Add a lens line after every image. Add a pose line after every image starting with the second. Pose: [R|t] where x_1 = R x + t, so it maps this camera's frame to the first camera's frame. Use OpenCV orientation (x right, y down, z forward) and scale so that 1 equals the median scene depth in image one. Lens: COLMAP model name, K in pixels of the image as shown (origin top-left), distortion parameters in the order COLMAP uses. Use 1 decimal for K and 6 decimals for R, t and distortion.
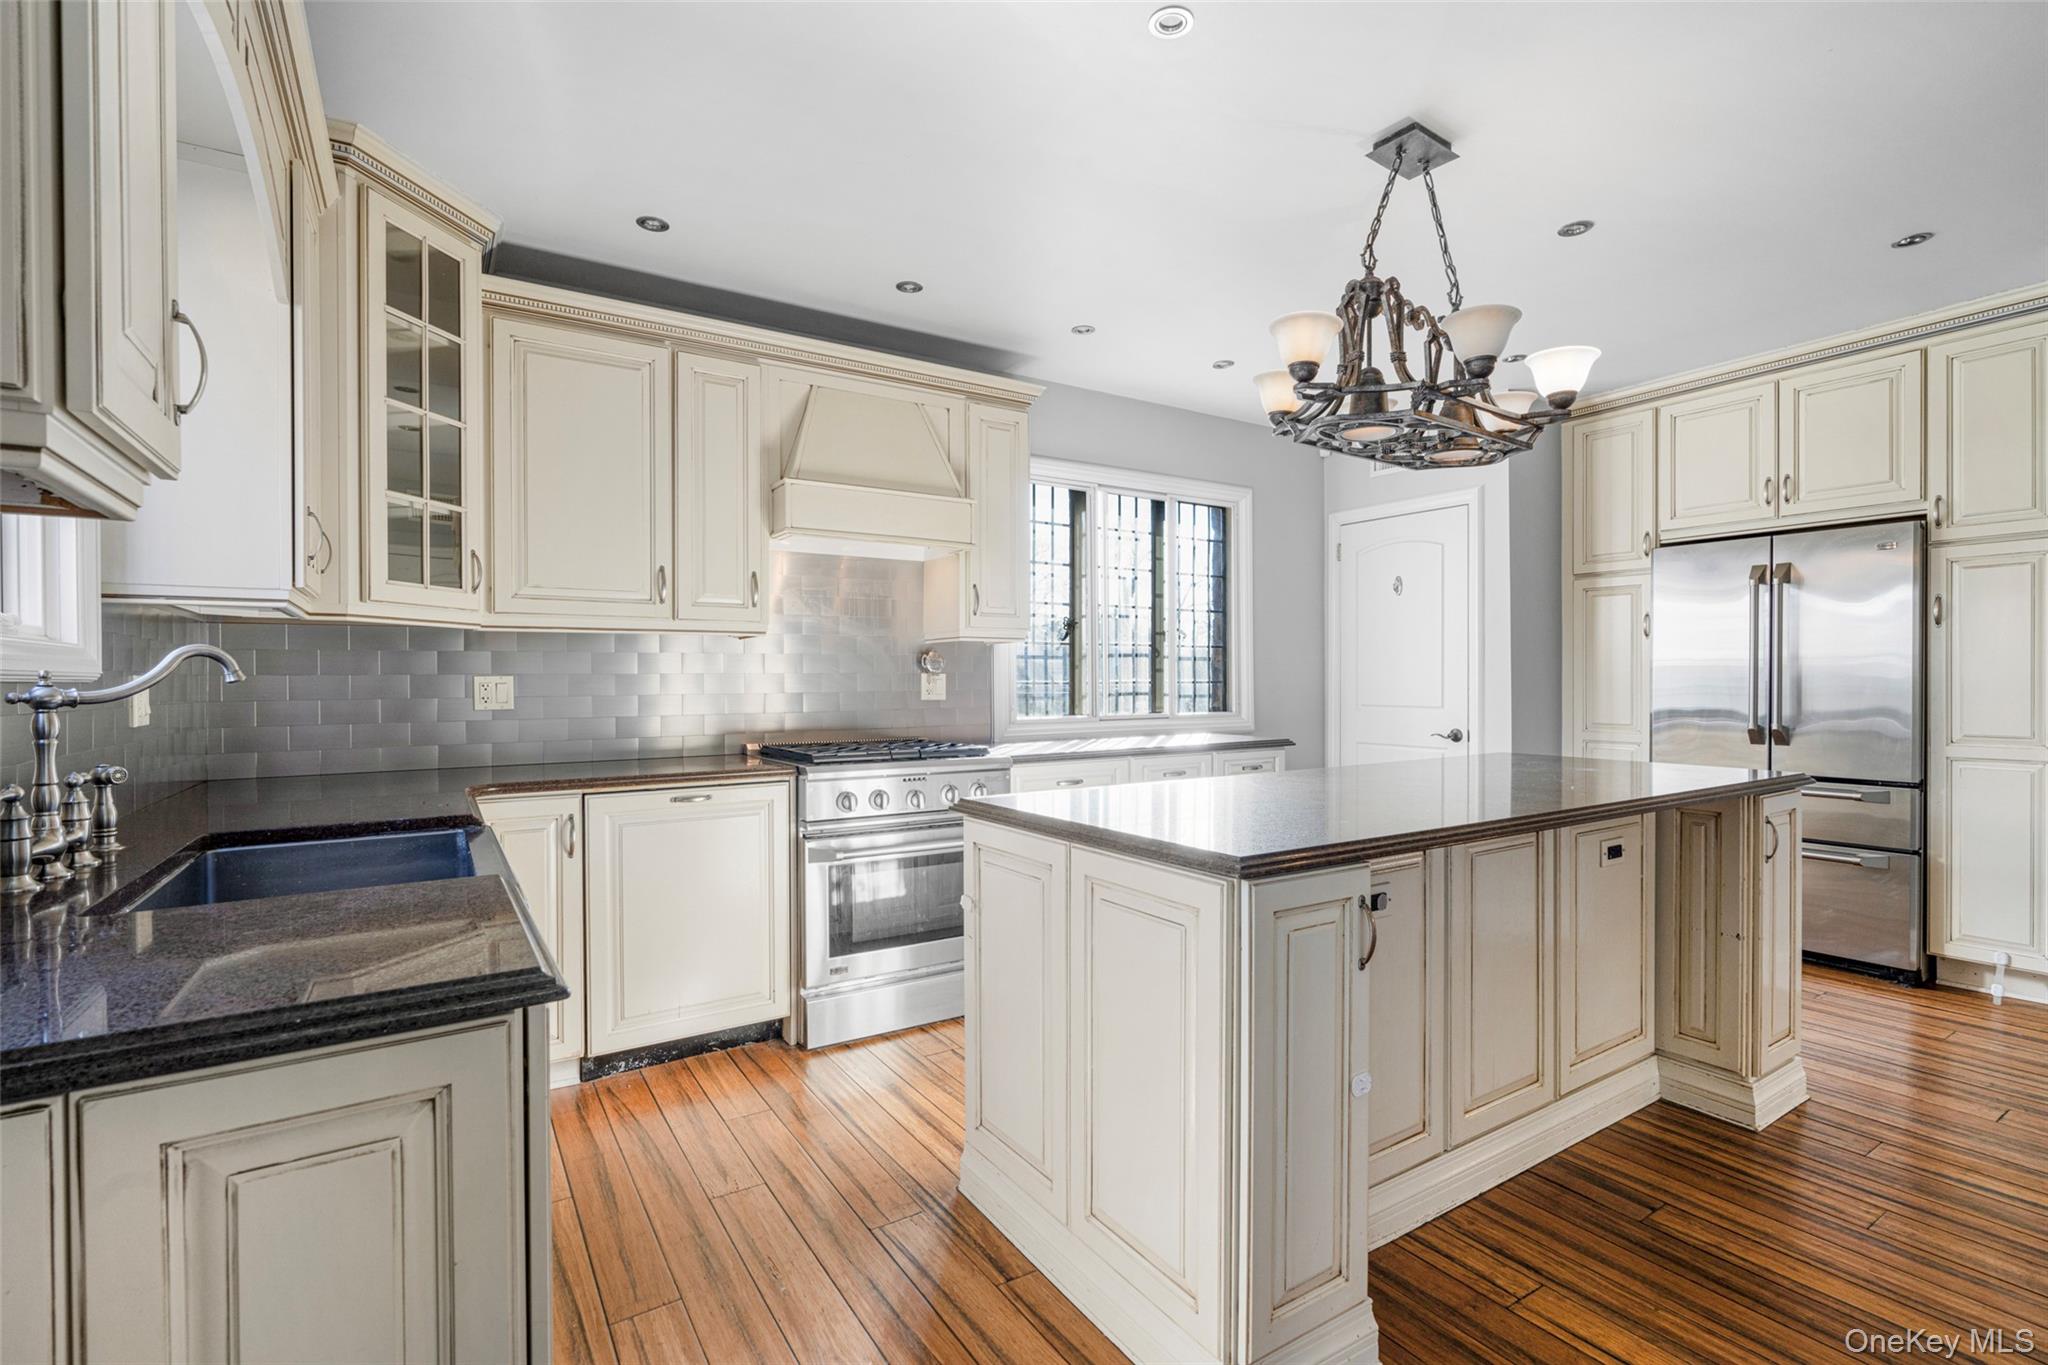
lens RADIAL K [[930.9, 0, 1016.9], [0, 930.9, 684.8], [0, 0, 1]] dist [-0.003122, -0.000177]
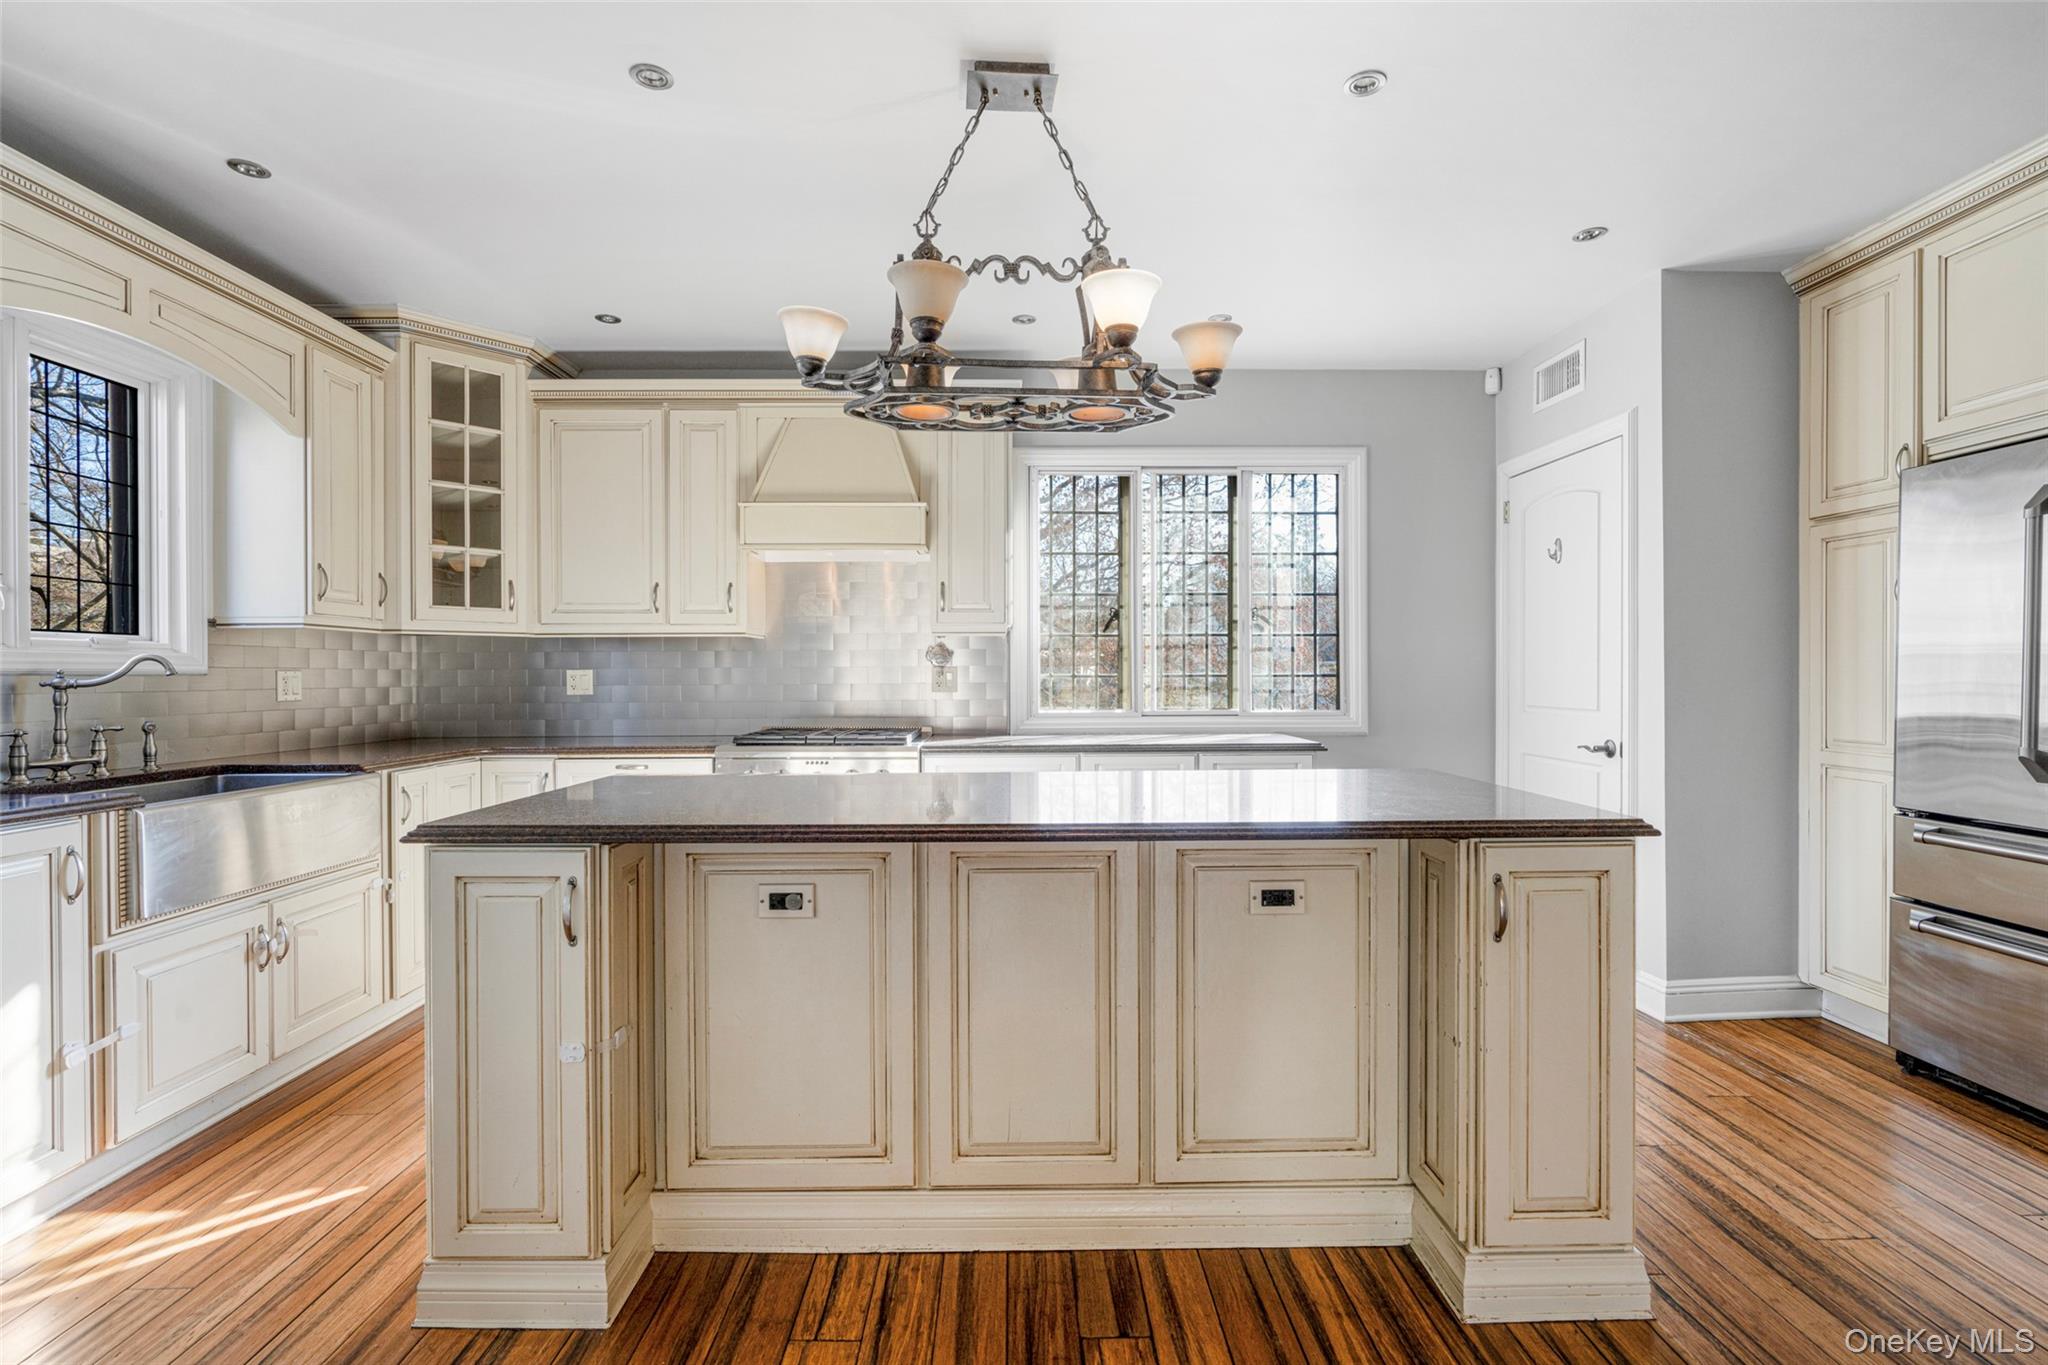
lens RADIAL K [[930.9, 0, 1018.7], [0, 930.9, 679.5], [0, 0, 1]] dist [-0.003122, -0.000177]
pose [[0.850901, 0.005225, -0.525300, 0.704904], [-0.003130, 0.999983, 0.004876, -0.004129], [0.525317, -0.002505, 0.850903, 0.184923]]
